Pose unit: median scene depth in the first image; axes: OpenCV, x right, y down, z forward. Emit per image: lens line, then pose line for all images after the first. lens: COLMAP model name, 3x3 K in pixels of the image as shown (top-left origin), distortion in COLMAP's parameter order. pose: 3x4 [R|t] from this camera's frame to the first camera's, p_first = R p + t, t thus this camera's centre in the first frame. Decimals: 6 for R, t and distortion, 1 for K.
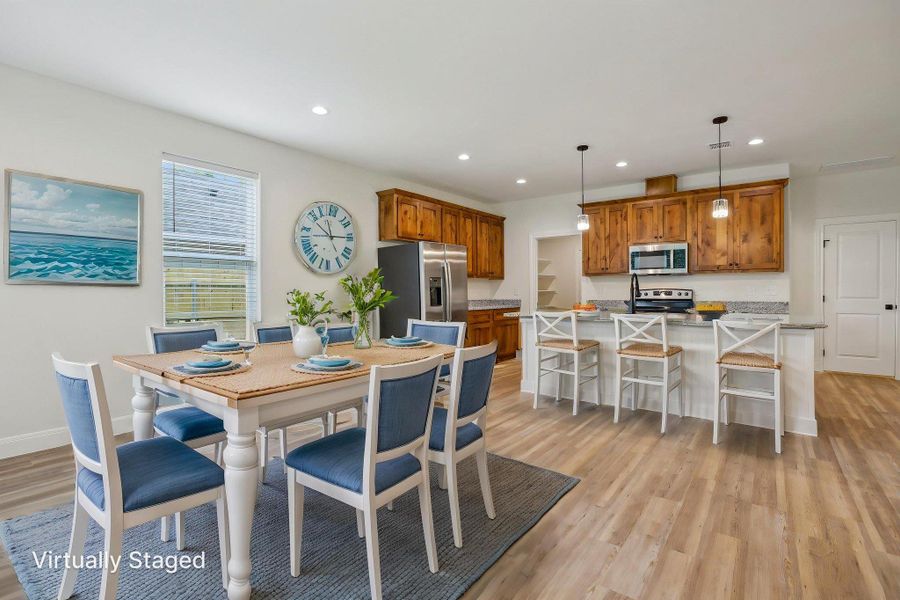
lens RADIAL K [[428.8, 0, 456.1], [0, 428.8, 293.6], [0, 0, 1]] dist [-0.054466, 0.027058]
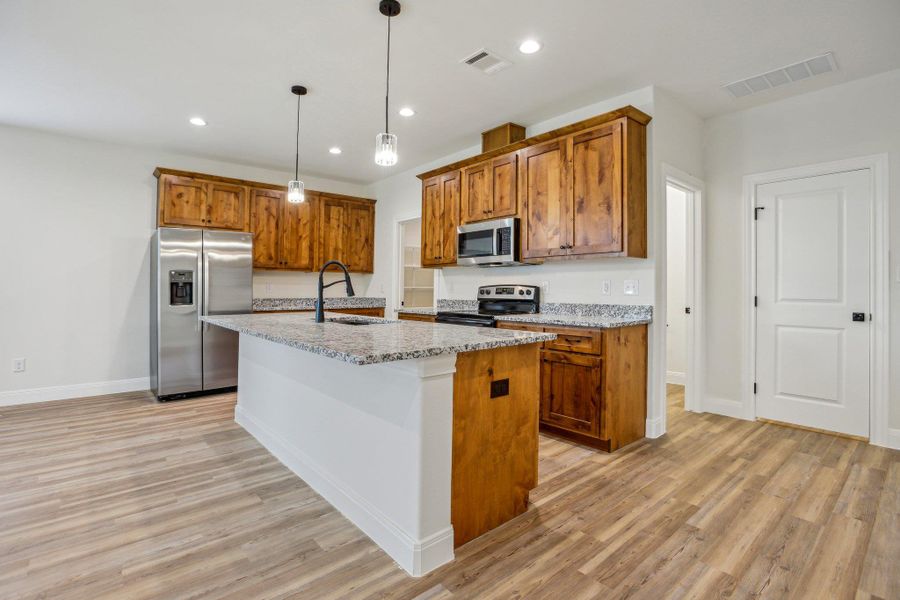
lens RADIAL K [[426.3, 0, 447.7], [0, 426.3, 287.9], [0, 0, 1]] dist [-0.050975, 0.019347]
pose [[0.975671, 0.004010, -0.219203, 0.583003], [-0.005912, 0.999950, -0.008020, -0.000405], [0.219160, 0.009121, 0.975646, 0.302573]]
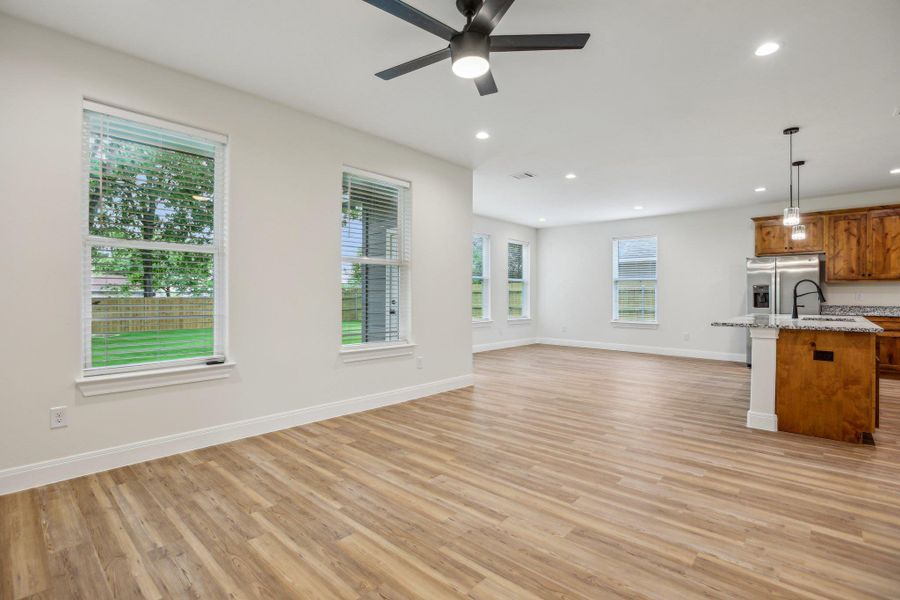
lens RADIAL K [[426.3, 0, 447.7], [0, 426.3, 287.9], [0, 0, 1]] dist [-0.050975, 0.019347]
pose [[-0.104509, -0.014768, -0.994414, 1.191422], [-0.007983, 0.999870, -0.014010, -0.003831], [0.994492, 0.006474, -0.104613, 0.186077]]
